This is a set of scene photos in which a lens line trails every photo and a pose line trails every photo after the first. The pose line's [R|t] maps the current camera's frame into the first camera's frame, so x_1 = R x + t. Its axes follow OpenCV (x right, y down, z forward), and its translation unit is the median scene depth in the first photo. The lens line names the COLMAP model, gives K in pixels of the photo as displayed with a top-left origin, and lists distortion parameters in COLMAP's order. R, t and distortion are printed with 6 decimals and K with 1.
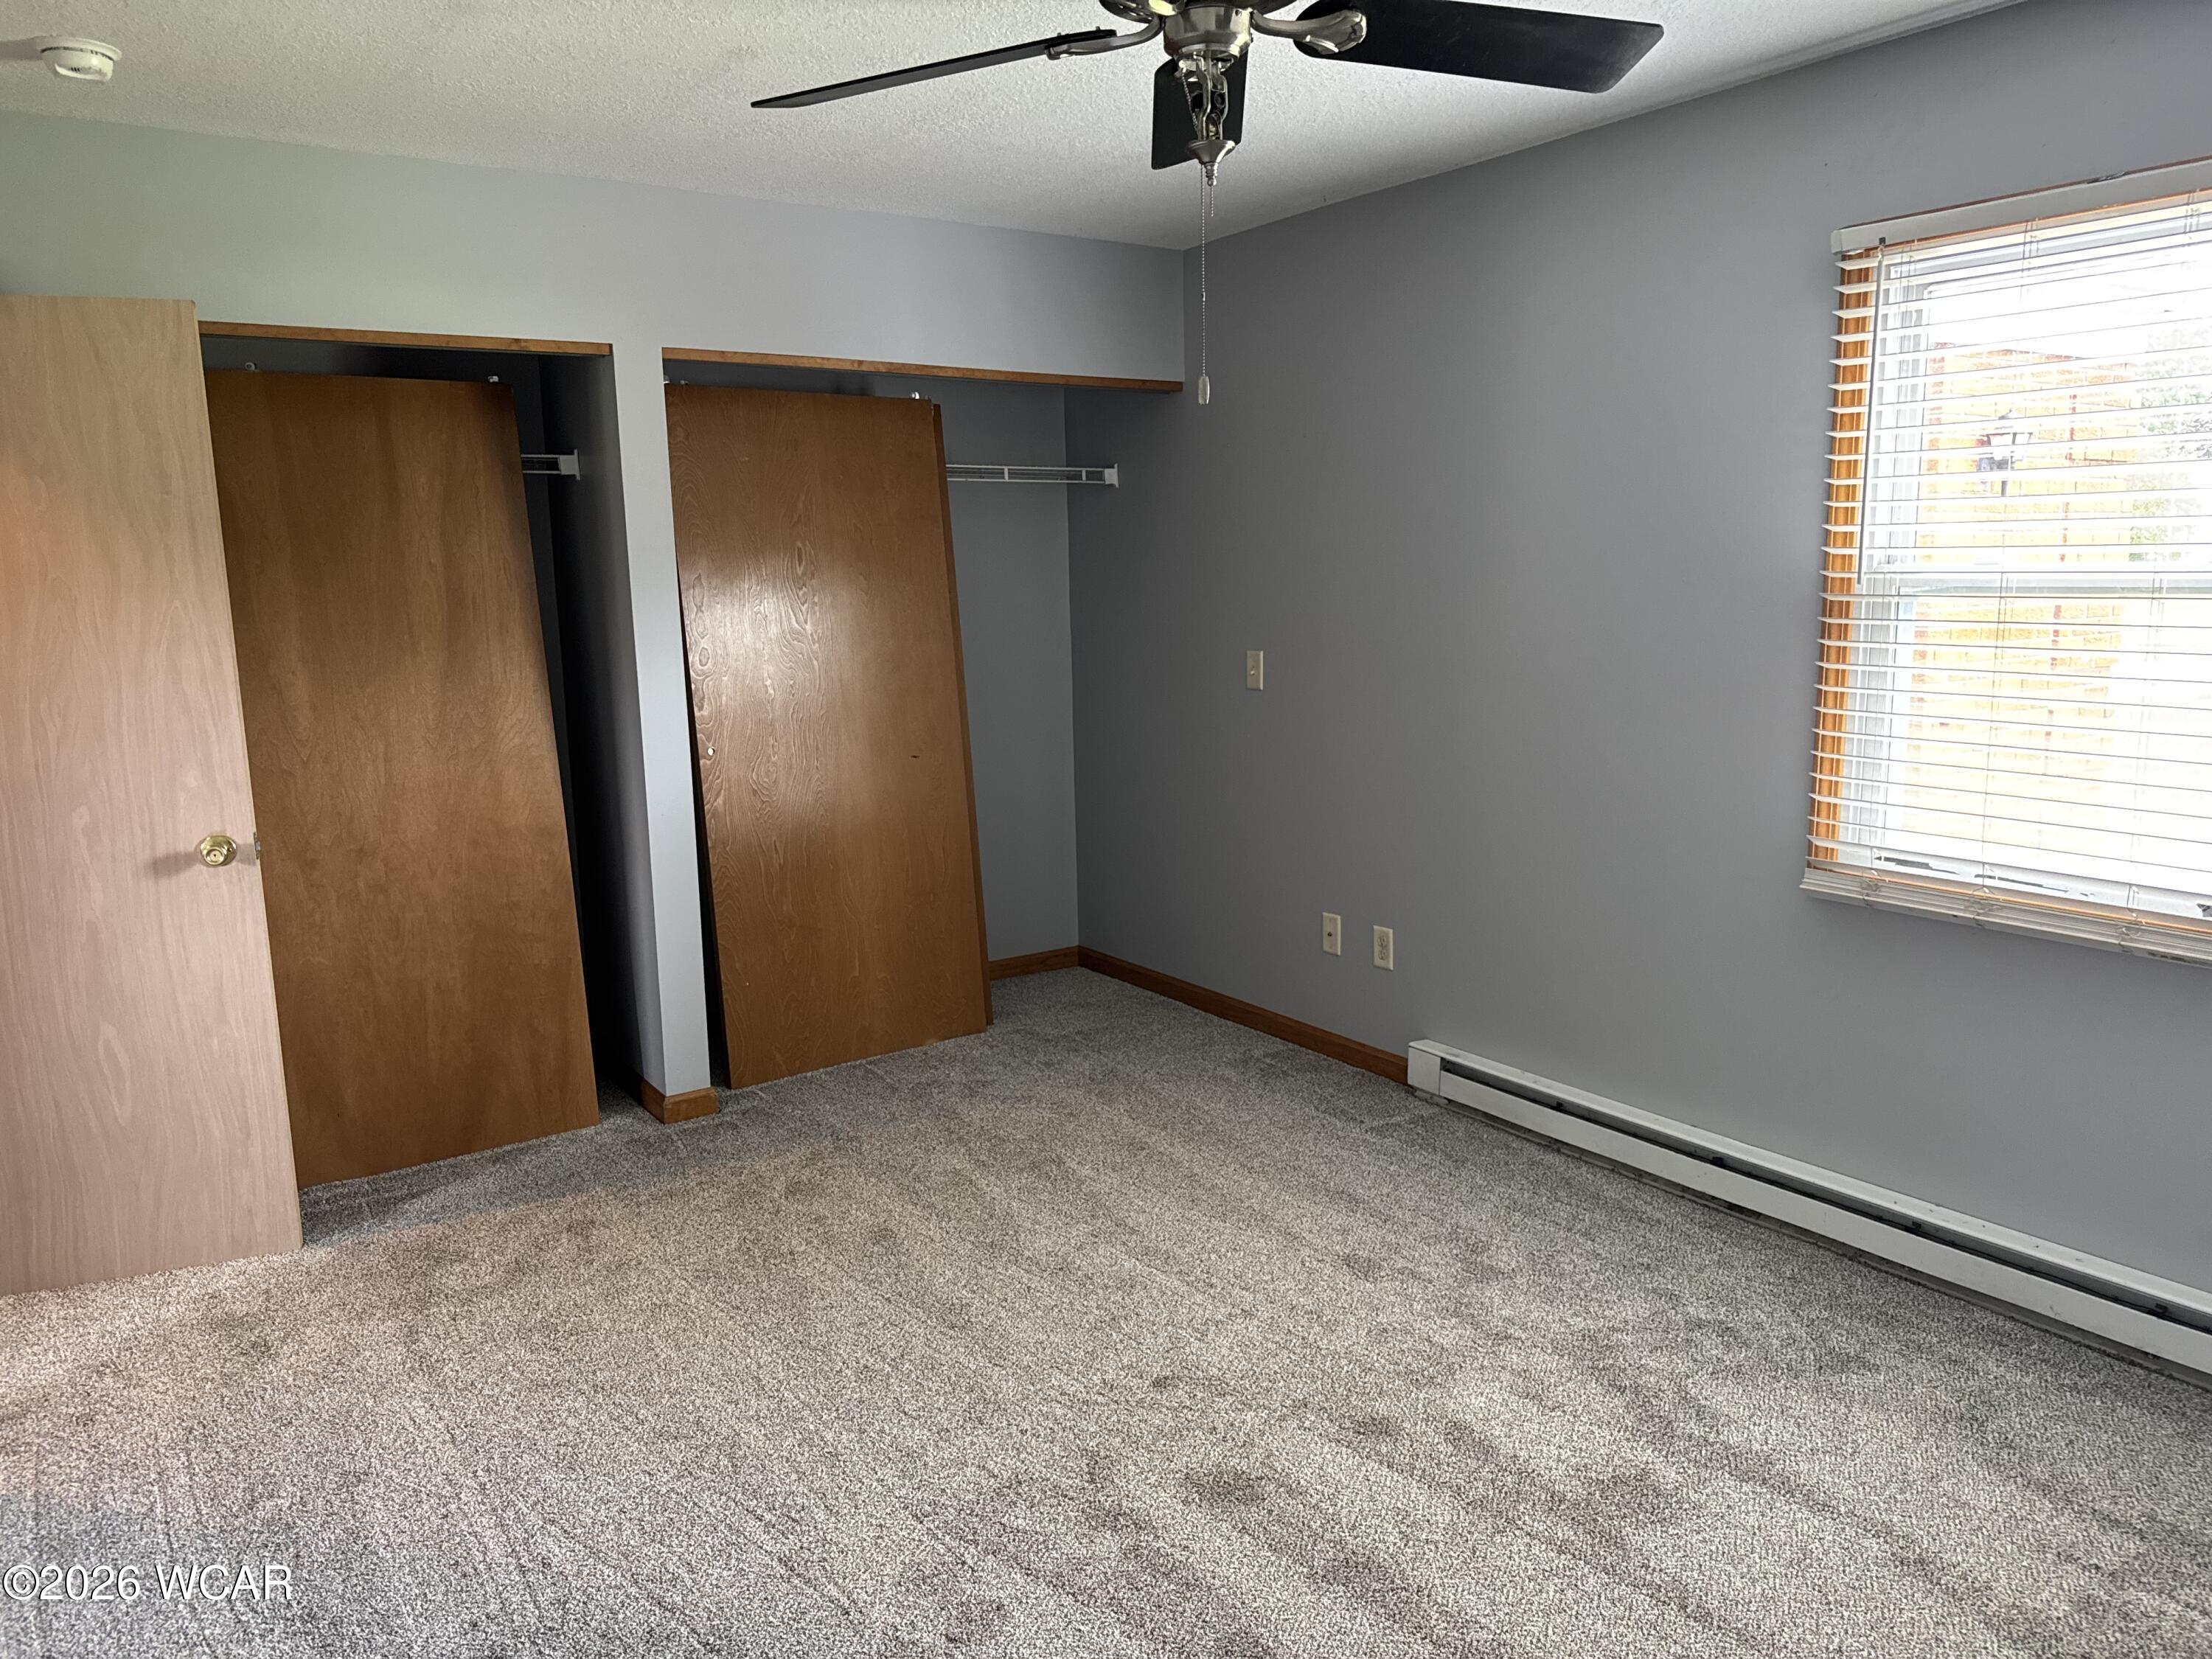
lens RADIAL K [[1540.2, 0, 1098.9], [0, 1540.2, 822.7], [0, 0, 1]] dist [0.152920, -0.266246]
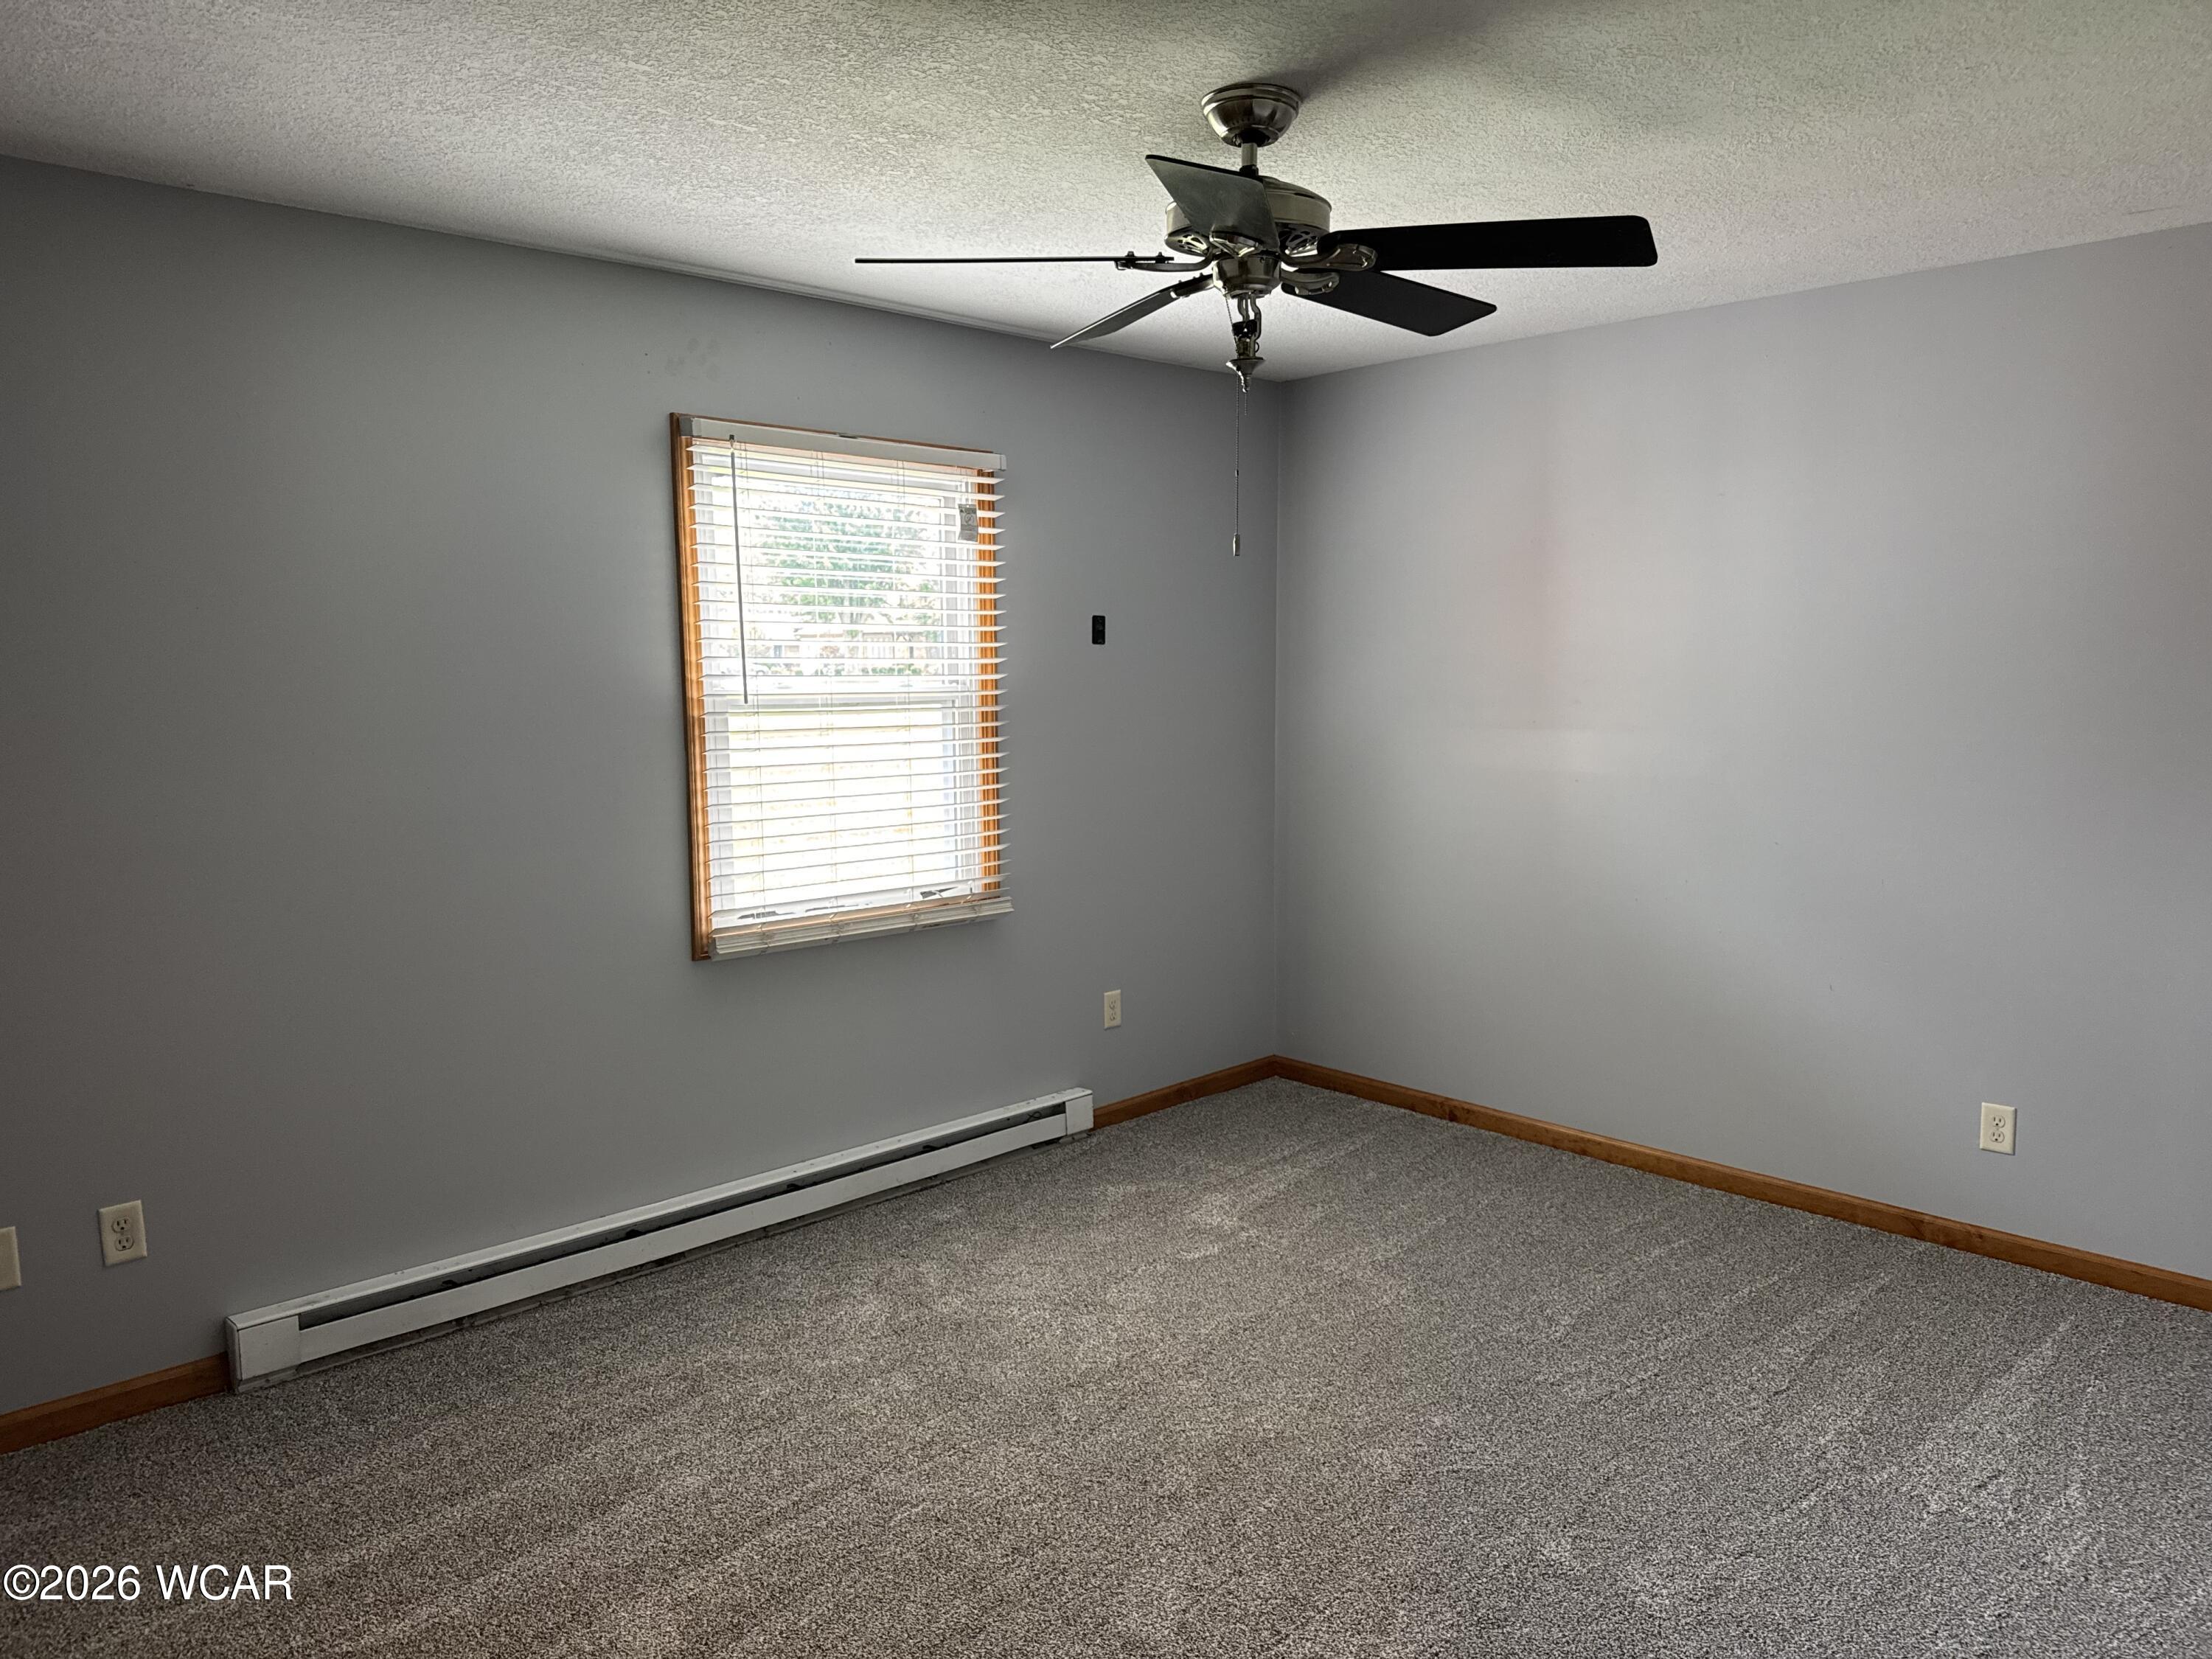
lens RADIAL K [[1540.2, 0, 1098.9], [0, 1540.2, 822.7], [0, 0, 1]] dist [0.152920, -0.266246]
pose [[-0.149427, -0.091741, 0.984508, -0.756557], [0.170709, 0.978341, 0.117076, -0.145982], [-0.973925, 0.185558, -0.130529, 0.842964]]
